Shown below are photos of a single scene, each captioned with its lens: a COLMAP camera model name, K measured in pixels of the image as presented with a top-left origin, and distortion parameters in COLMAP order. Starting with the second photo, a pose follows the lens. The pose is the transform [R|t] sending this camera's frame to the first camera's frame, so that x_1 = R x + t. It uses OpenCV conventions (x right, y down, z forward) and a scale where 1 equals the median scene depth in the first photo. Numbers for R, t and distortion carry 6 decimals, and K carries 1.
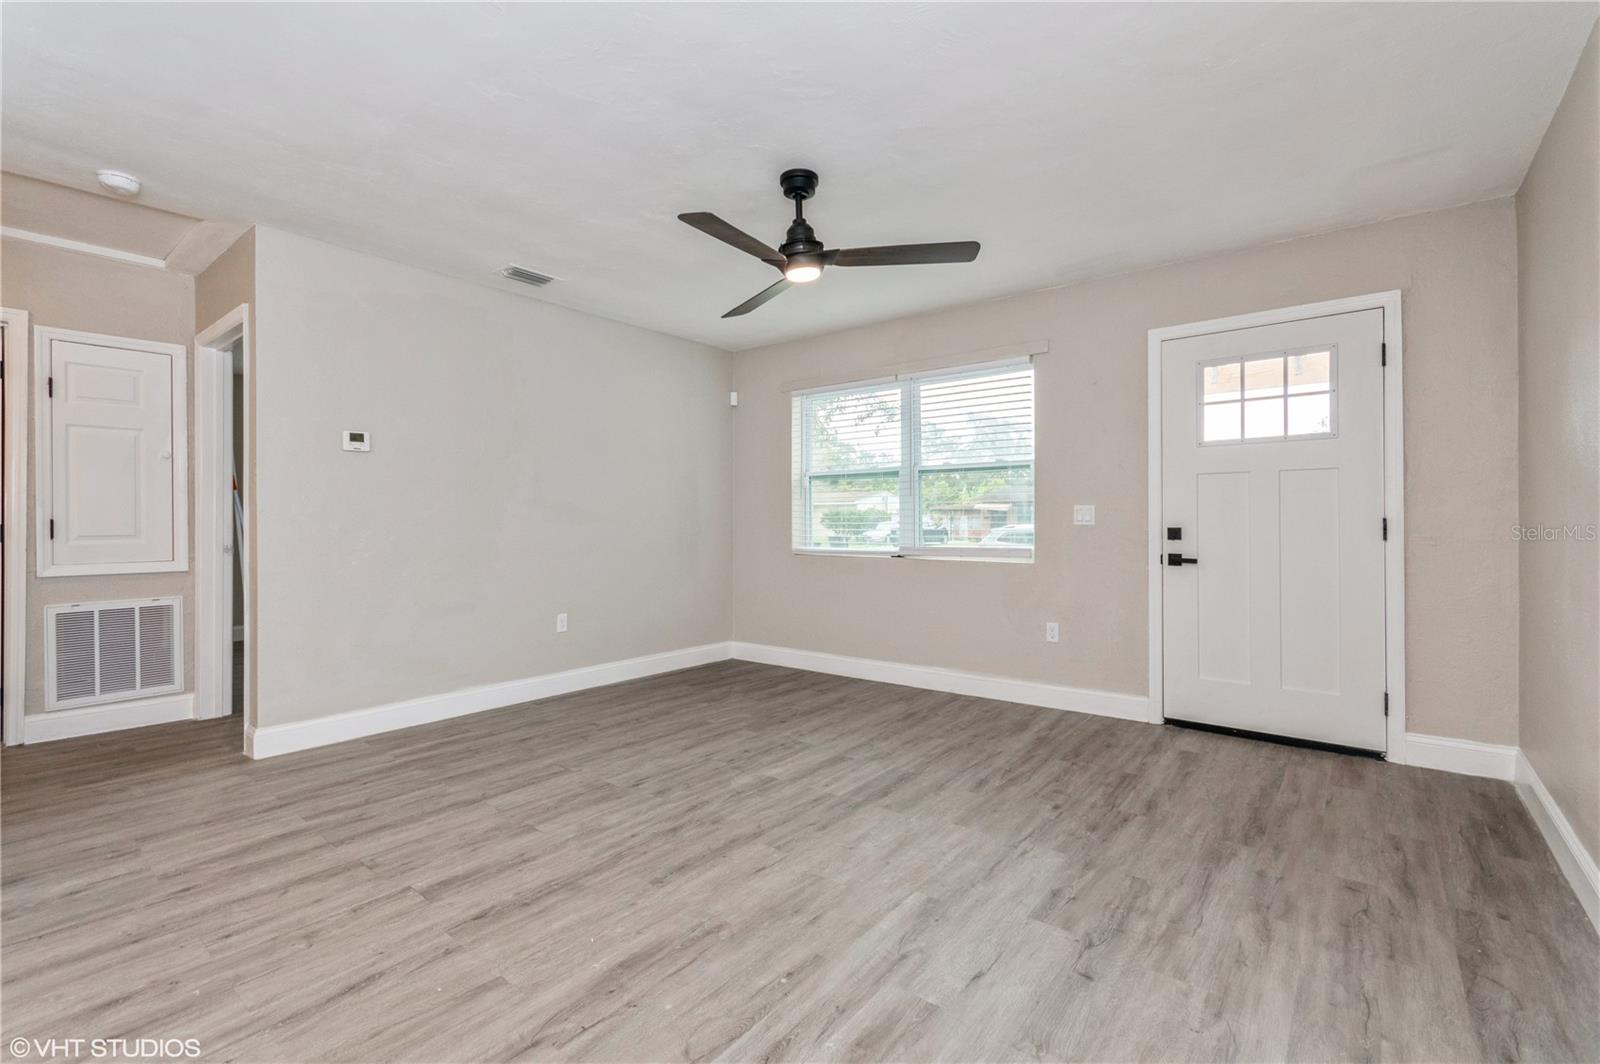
lens RADIAL K [[703.2, 0, 798.5], [0, 703.2, 522.5], [0, 0, 1]] dist [-0.000577, 0.000280]
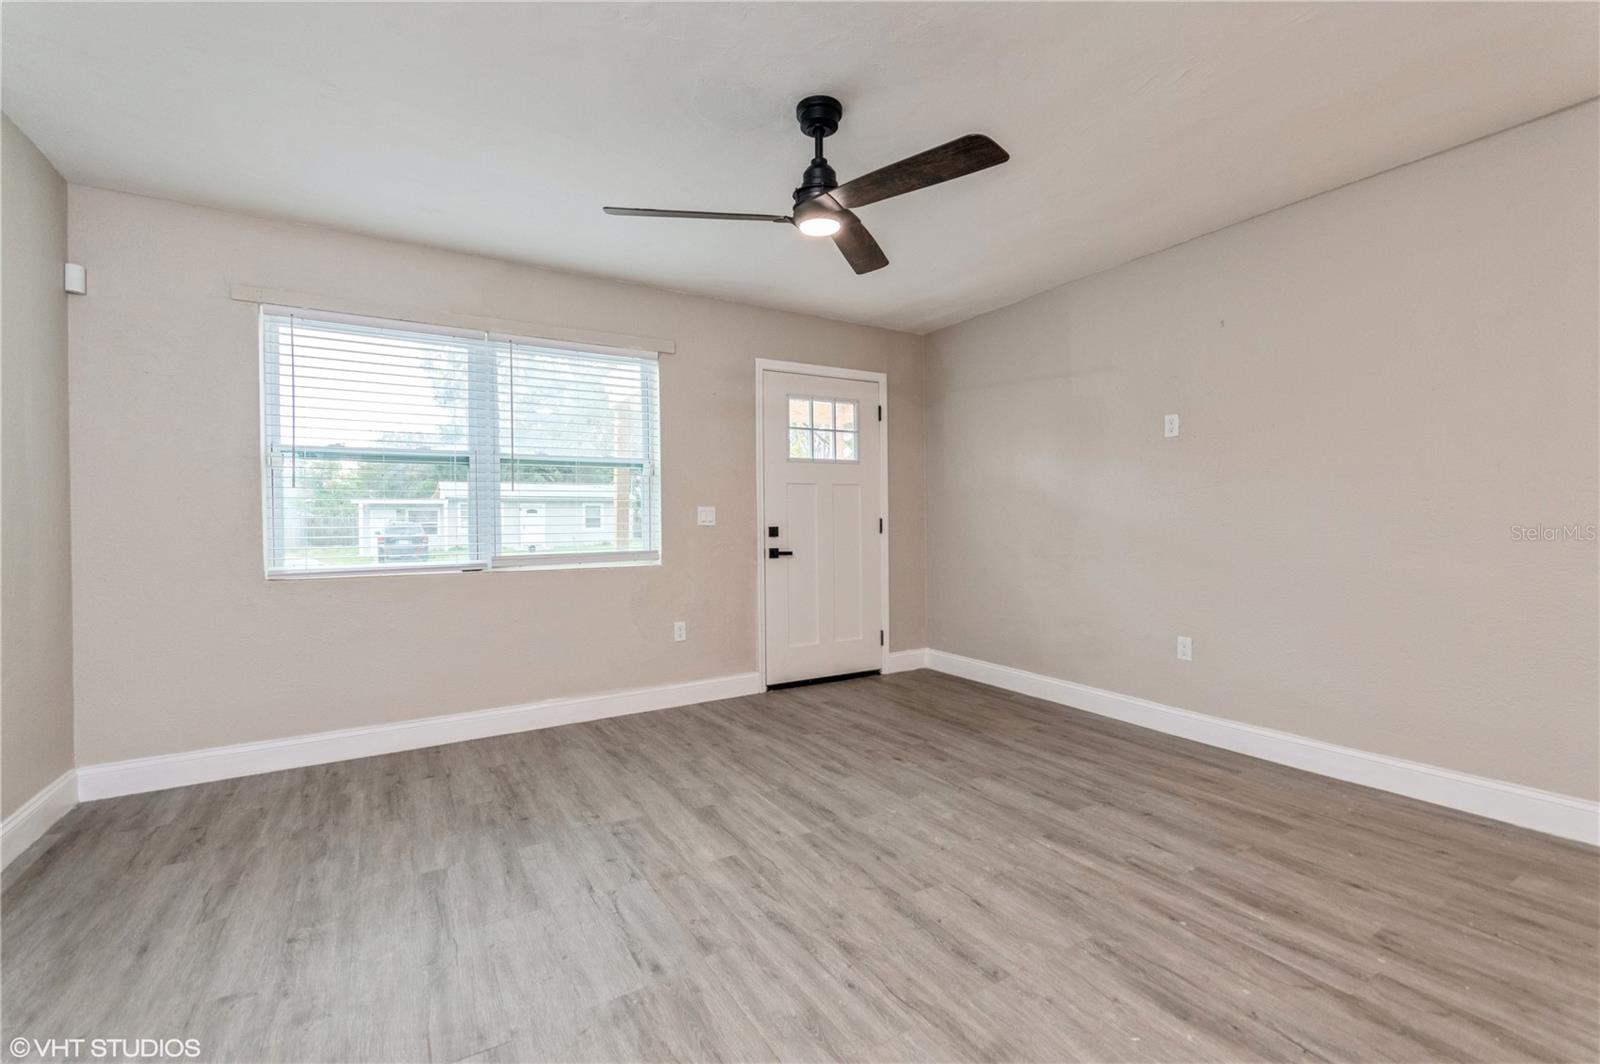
lens RADIAL K [[700.0, 0, 800.0], [0, 700.0, 532.0], [0, 0, 1]] dist [-0.000413, 0.000141]
pose [[0.342991, -0.014026, 0.939234, -0.689774], [0.010440, 0.999884, 0.011119, 0.004291], [-0.939281, 0.005992, 0.343097, 0.643712]]
